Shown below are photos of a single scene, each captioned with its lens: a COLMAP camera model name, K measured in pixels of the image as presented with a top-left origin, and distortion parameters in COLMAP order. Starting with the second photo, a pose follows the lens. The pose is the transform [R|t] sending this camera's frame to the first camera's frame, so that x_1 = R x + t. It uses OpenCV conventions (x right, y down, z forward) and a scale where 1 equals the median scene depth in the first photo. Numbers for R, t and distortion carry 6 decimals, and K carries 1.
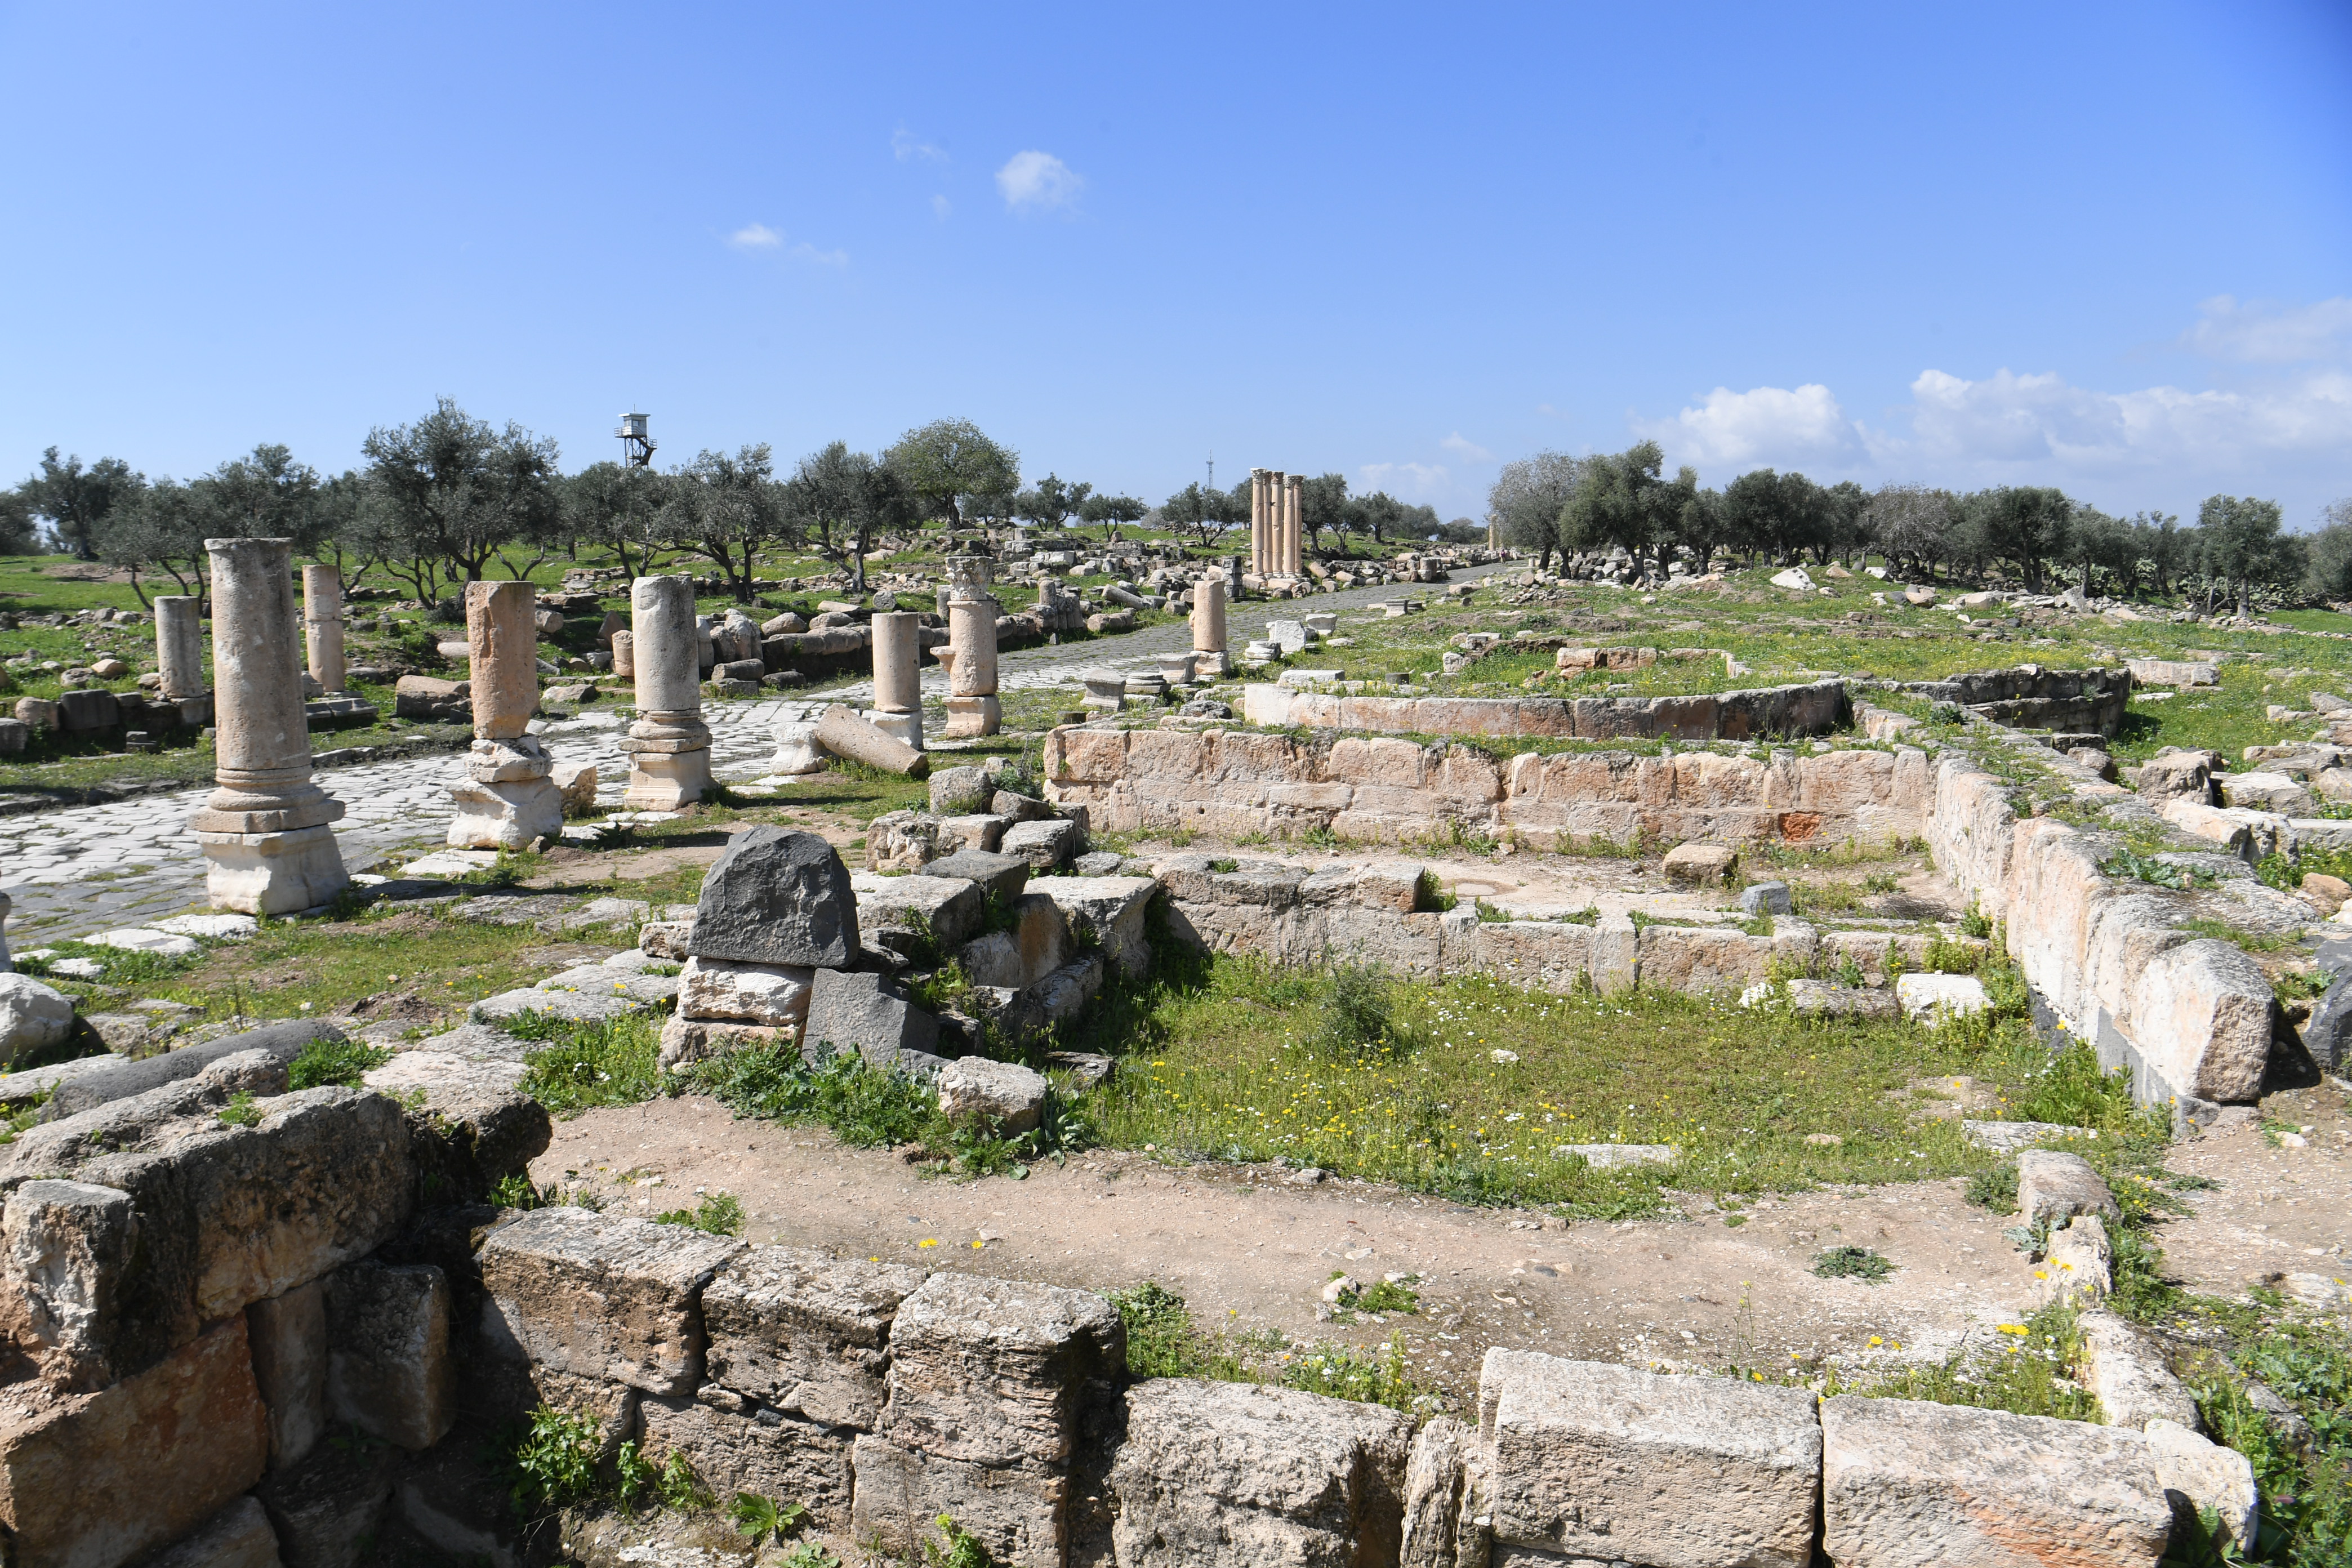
lens RADIAL K [[1630.6, 0, 1176.2], [0, 1630.6, 783.4], [0, 0, 1]] dist [-0.039391, -0.002292]
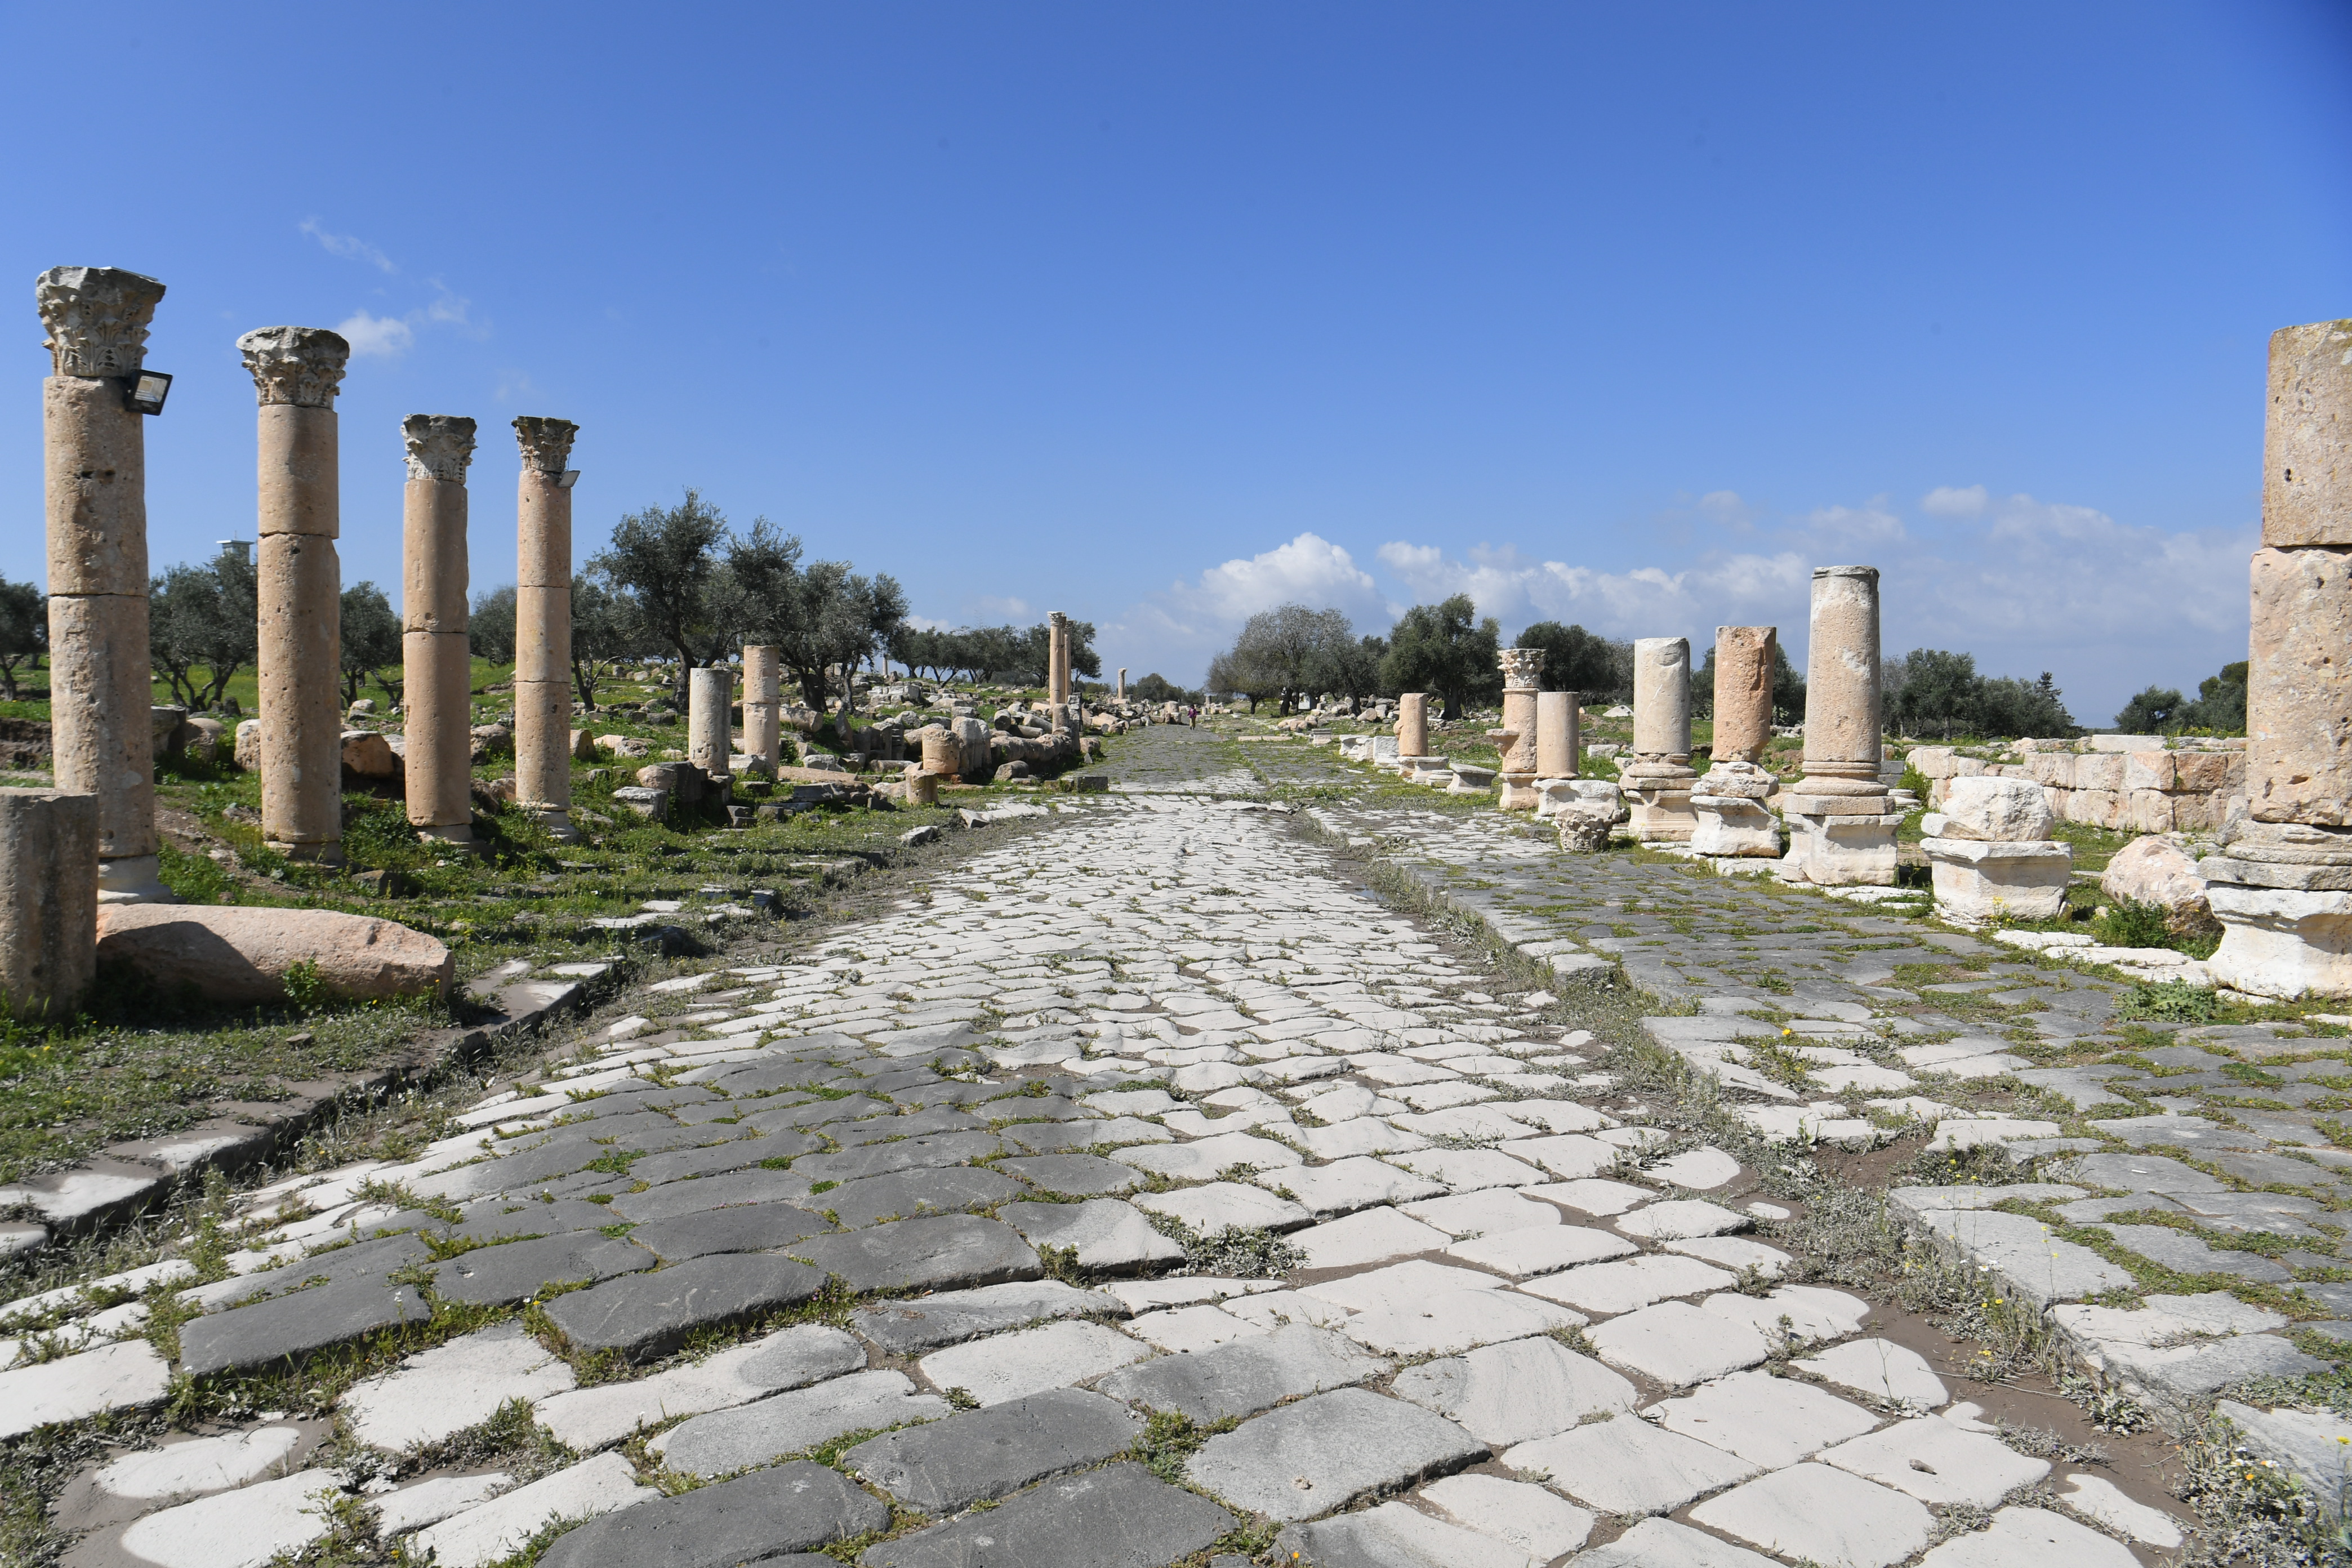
lens RADIAL K [[1630.6, 0, 1176.4], [0, 1630.6, 785.6], [0, 0, 1]] dist [-0.039391, -0.002292]
pose [[0.955517, -0.001732, 0.294930, -0.628498], [0.029774, 0.995441, -0.090614, 0.044985], [-0.293428, 0.095365, 0.951213, 0.009646]]
